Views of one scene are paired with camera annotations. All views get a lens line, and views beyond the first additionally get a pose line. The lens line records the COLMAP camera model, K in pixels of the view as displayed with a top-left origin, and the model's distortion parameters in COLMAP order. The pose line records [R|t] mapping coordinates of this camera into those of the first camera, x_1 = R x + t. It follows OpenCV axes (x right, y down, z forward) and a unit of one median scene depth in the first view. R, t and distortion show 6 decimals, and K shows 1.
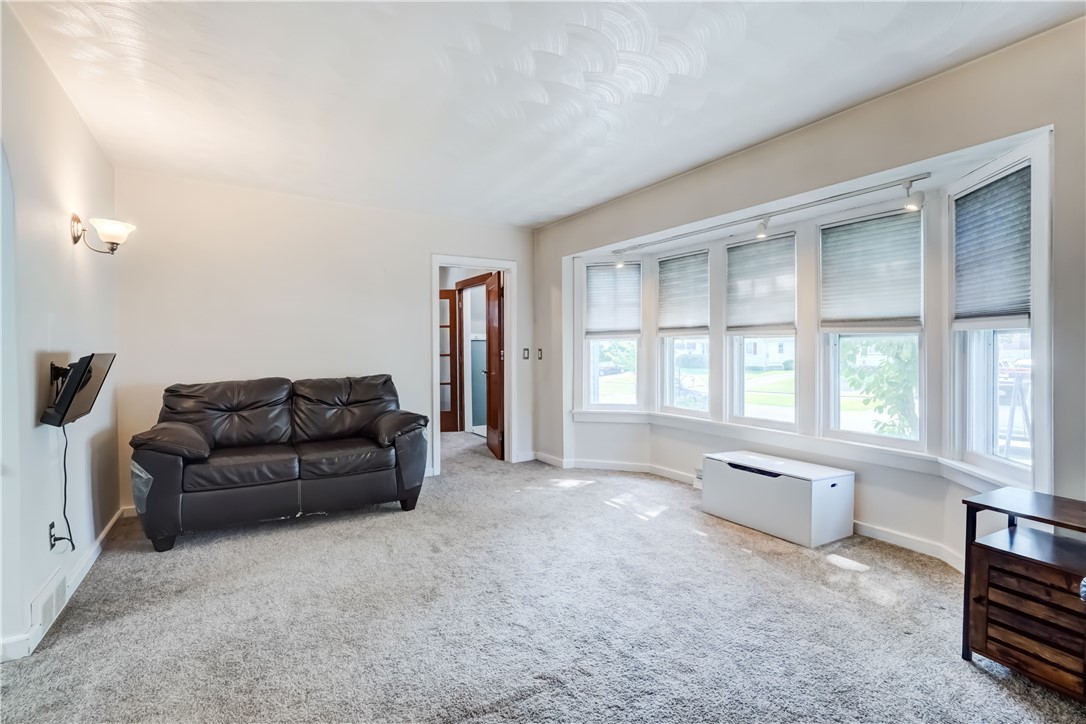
lens RADIAL K [[501.5, 0, 536.0], [0, 501.5, 349.0], [0, 0, 1]] dist [-0.010973, 0.006872]
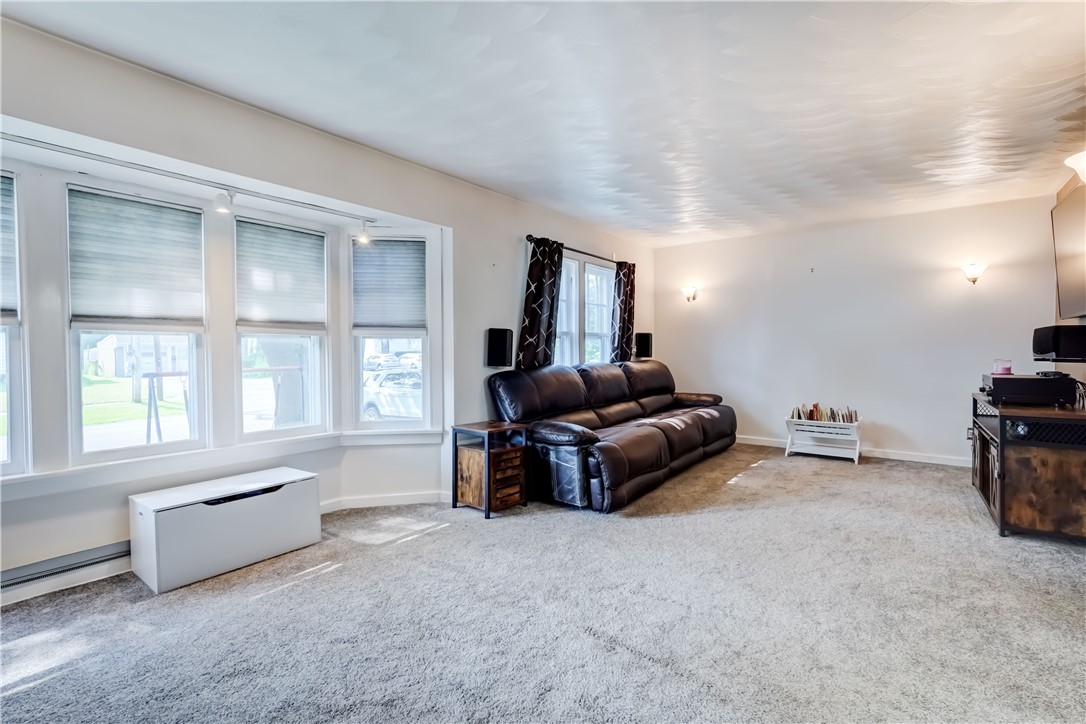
lens RADIAL K [[501.5, 0, 551.3], [0, 501.5, 358.8], [0, 0, 1]] dist [-0.010973, 0.006872]
pose [[-0.365465, -0.019762, 0.930615, -0.487539], [0.006728, 0.999692, 0.023871, -0.001223], [-0.930801, 0.014985, -0.365220, 0.775472]]
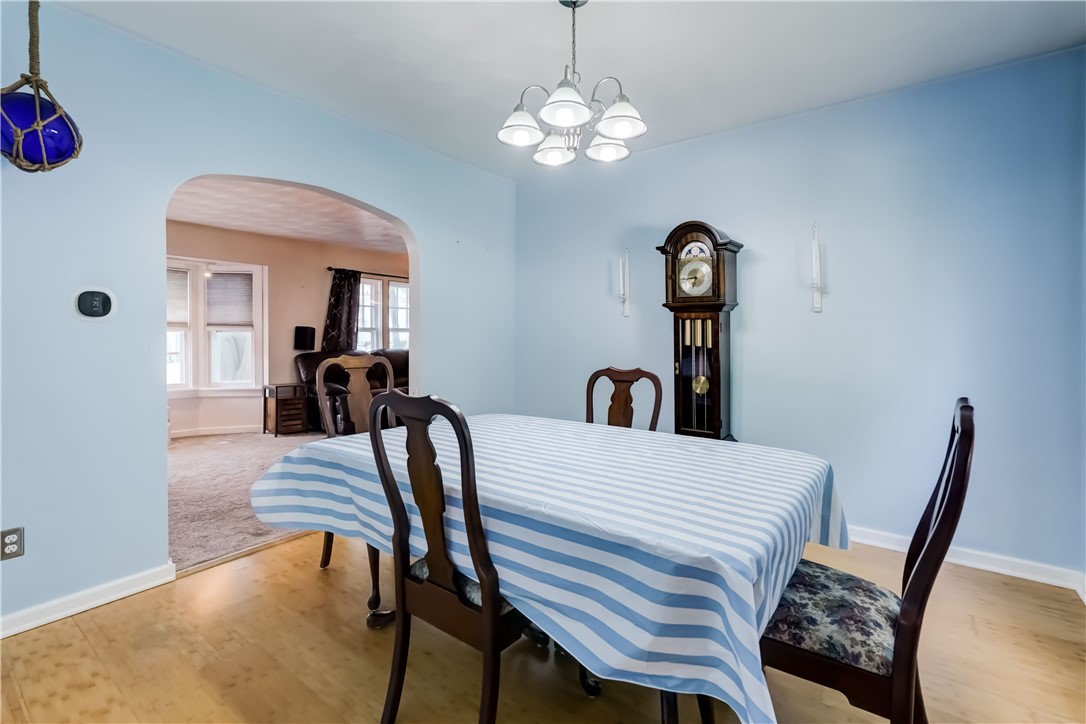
lens RADIAL K [[501.5, 0, 532.2], [0, 501.5, 343.1], [0, 0, 1]] dist [-0.010973, 0.006872]
pose [[-0.340229, 0.002463, 0.940339, -1.400421], [0.006477, 0.999979, -0.000276, 0.024570], [-0.940320, 0.005997, -0.340238, 0.298111]]
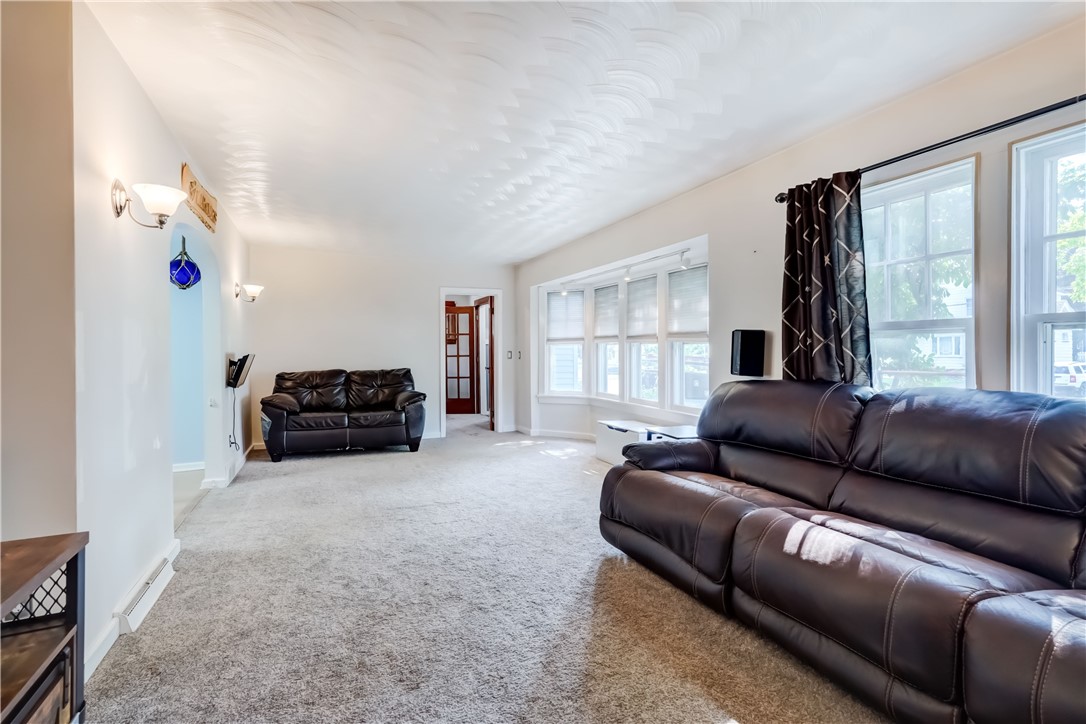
lens RADIAL K [[501.5, 0, 532.7], [0, 501.5, 350.6], [0, 0, 1]] dist [-0.010973, 0.006872]
pose [[0.988606, 0.000493, -0.150523, 0.378617], [-0.000516, 1.000000, -0.000111, -0.003666], [0.150523, 0.000188, 0.988606, -0.554461]]
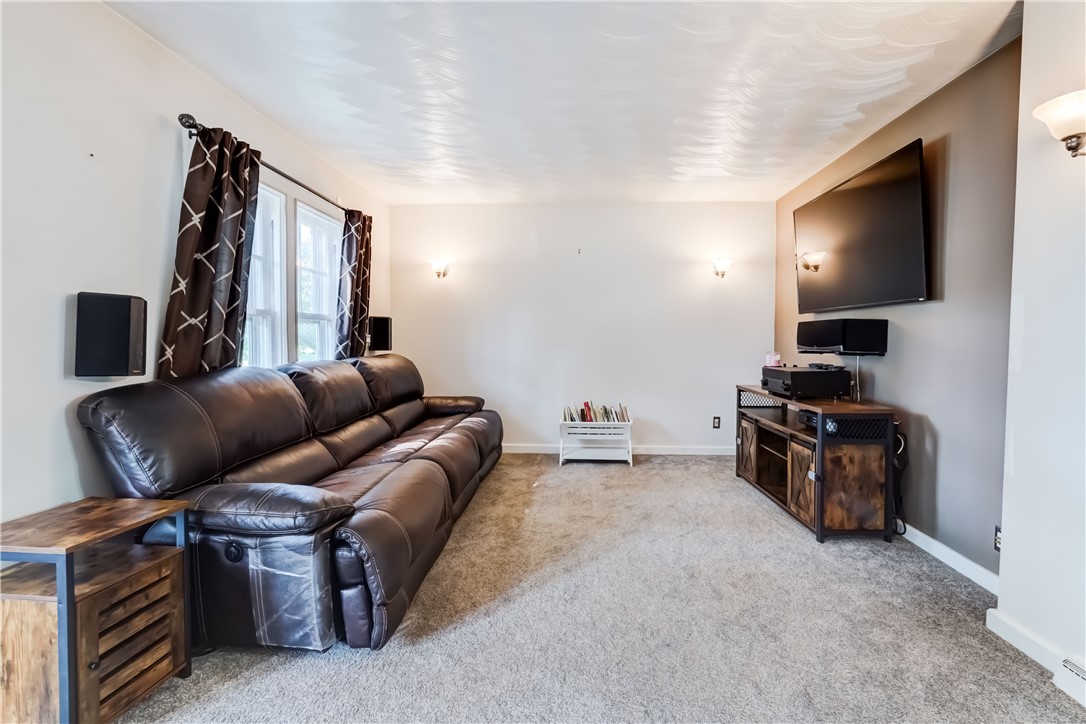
lens RADIAL K [[501.5, 0, 553.4], [0, 501.5, 354.3], [0, 0, 1]] dist [-0.010973, 0.006872]
pose [[-0.825199, -0.023449, 0.564354, -0.058196], [-0.002865, 0.999299, 0.037333, -0.001120], [-0.564834, 0.029191, -0.824688, 0.637024]]
